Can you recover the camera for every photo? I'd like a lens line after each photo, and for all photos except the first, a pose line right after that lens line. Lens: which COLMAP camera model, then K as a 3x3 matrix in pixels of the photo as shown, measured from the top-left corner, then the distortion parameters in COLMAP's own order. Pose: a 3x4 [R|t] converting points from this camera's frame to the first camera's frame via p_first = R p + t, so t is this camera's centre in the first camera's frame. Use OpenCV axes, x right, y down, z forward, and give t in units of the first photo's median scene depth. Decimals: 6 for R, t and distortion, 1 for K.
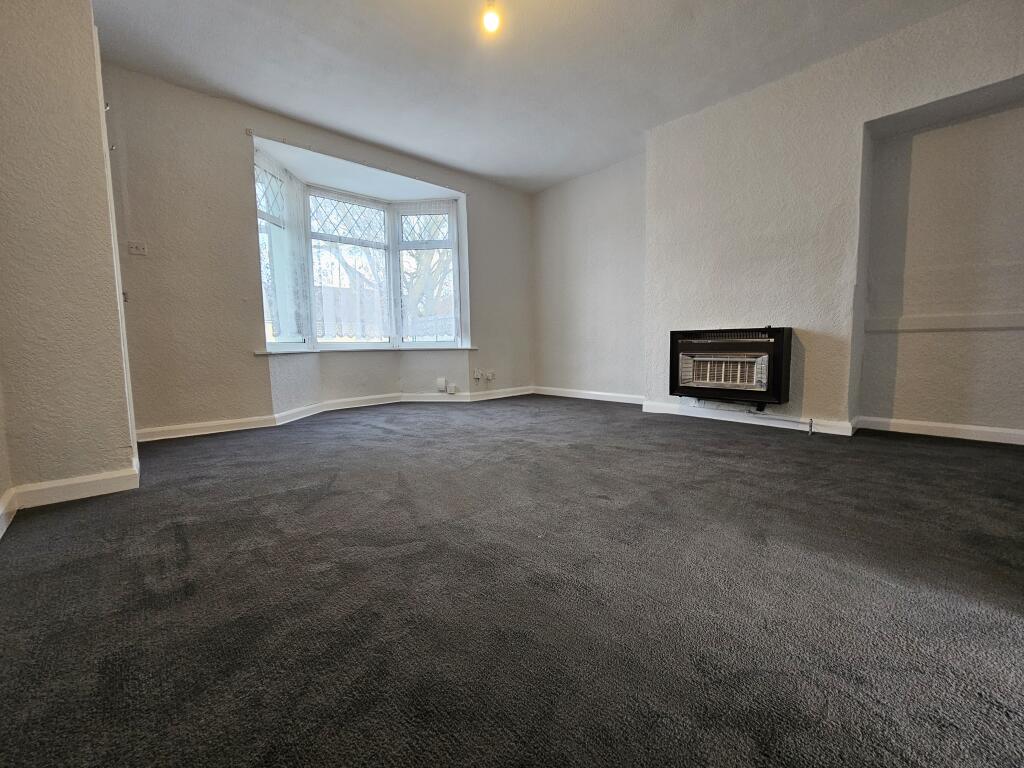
lens RADIAL K [[424.2, 0, 512.0], [0, 424.2, 384.0], [0, 0, 1]] dist [0.000963, -0.000069]
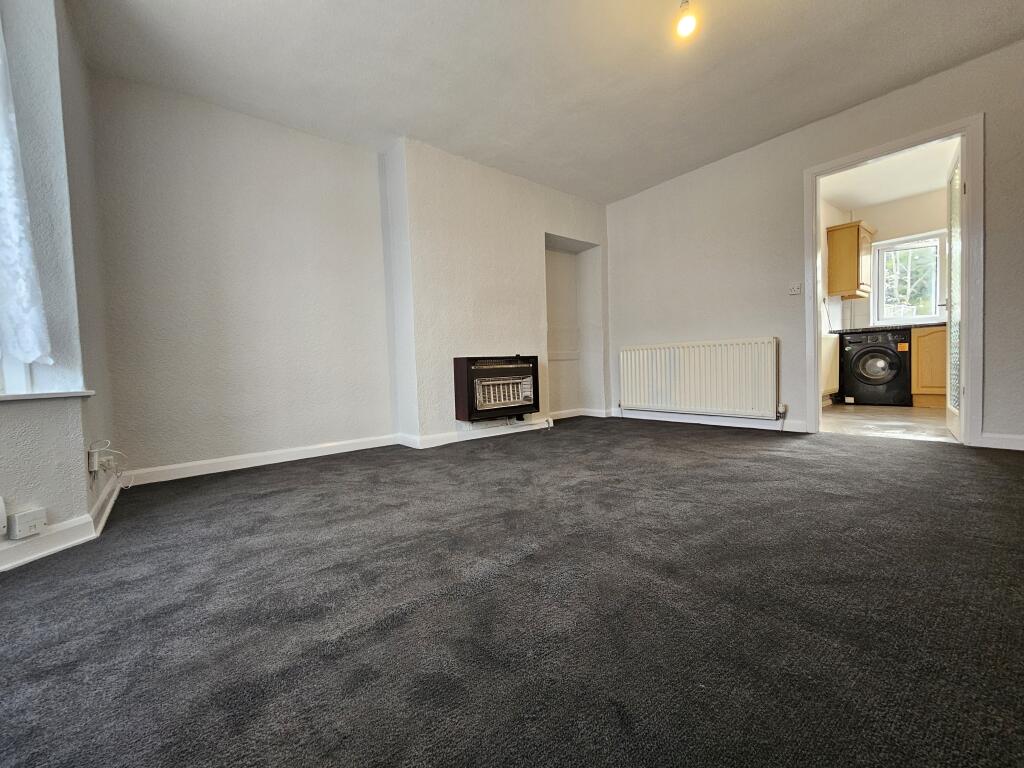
lens RADIAL K [[424.2, 0, 512.0], [0, 424.2, 384.0], [0, 0, 1]] dist [0.000963, -0.000069]
pose [[0.056088, -0.031228, 0.997937, -0.672967], [0.132731, 0.990872, 0.023547, -0.077717], [-0.989564, 0.131136, 0.059721, 0.913852]]
